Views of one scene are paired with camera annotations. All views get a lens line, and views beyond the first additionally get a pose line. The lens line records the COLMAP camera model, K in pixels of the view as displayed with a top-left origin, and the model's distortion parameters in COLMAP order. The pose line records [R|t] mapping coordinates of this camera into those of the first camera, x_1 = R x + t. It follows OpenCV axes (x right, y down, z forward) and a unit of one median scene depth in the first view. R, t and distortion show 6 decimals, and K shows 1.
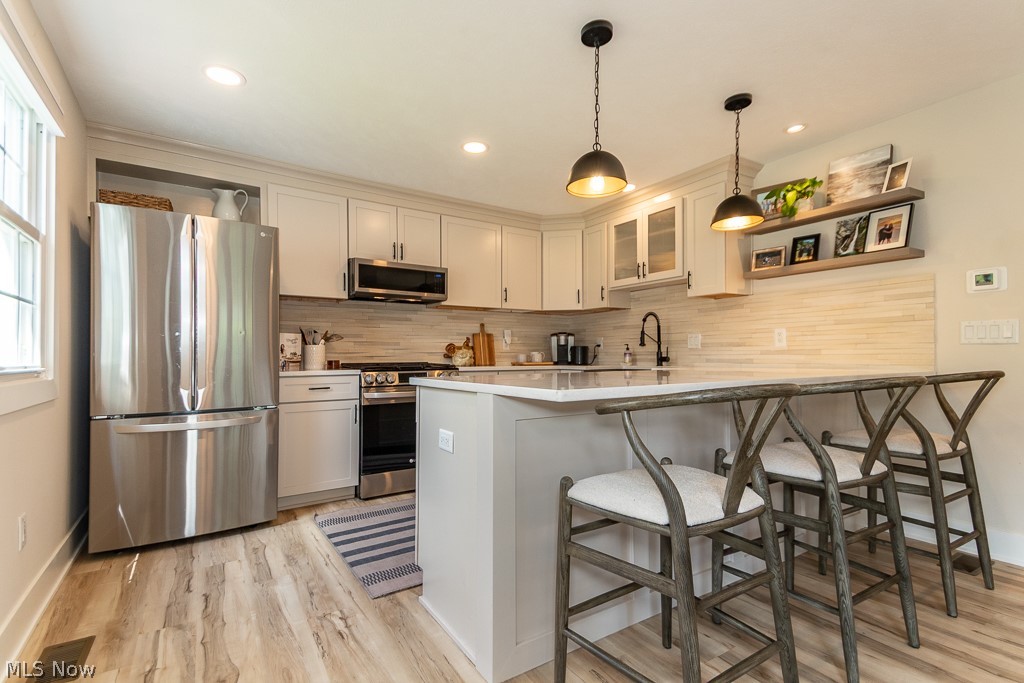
lens RADIAL K [[481.5, 0, 506.7], [0, 481.5, 341.3], [0, 0, 1]] dist [0.047737, -0.004203]
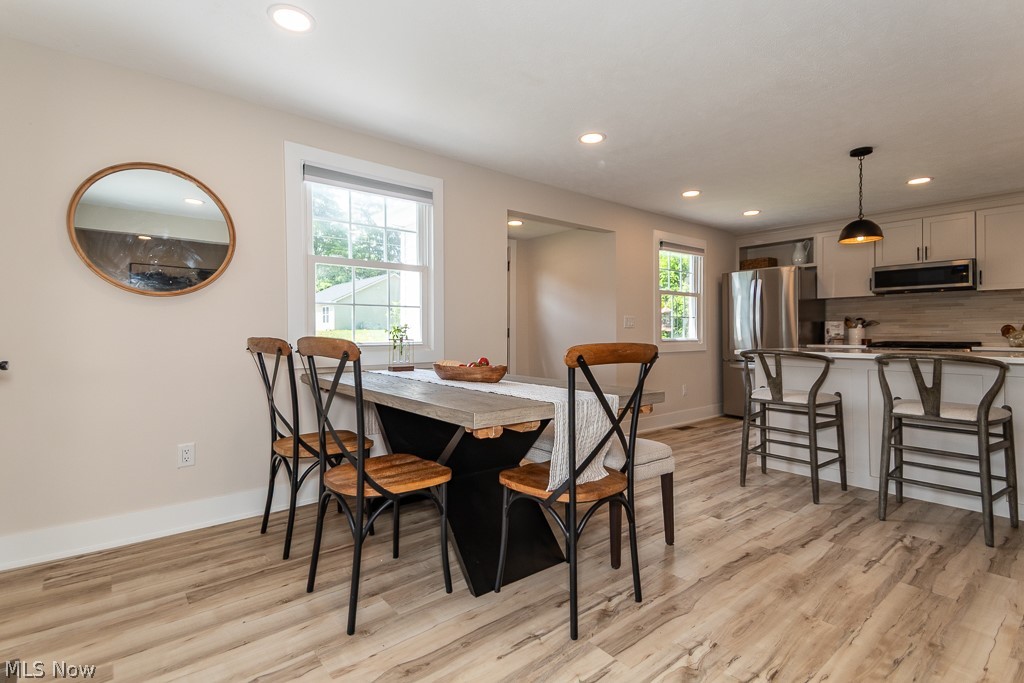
lens RADIAL K [[481.5, 0, 515.2], [0, 481.5, 332.3], [0, 0, 1]] dist [0.047737, -0.004203]
pose [[0.112407, 0.004246, -0.993653, 0.929115], [0.030687, 0.999499, 0.007743, -0.022793], [0.993188, -0.031363, 0.112220, -0.201810]]
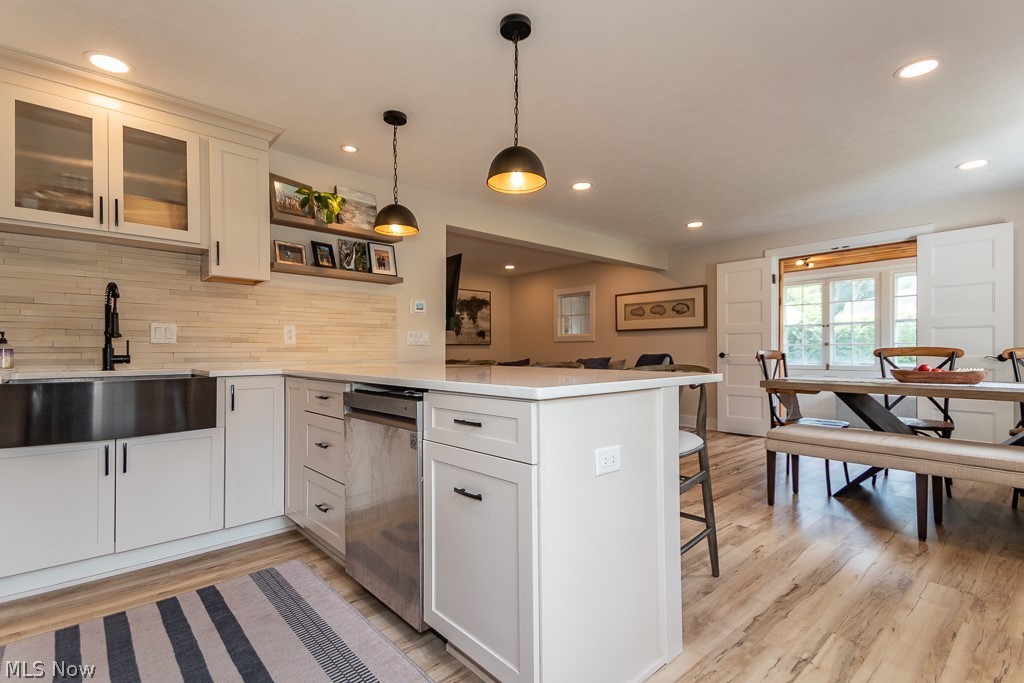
lens RADIAL K [[481.5, 0, 503.1], [0, 481.5, 343.4], [0, 0, 1]] dist [0.047737, -0.004203]
pose [[-0.163480, 0.019581, 0.986352, -0.407505], [-0.027094, 0.999337, -0.024329, 0.018372], [-0.986175, -0.030701, -0.162841, 0.615803]]
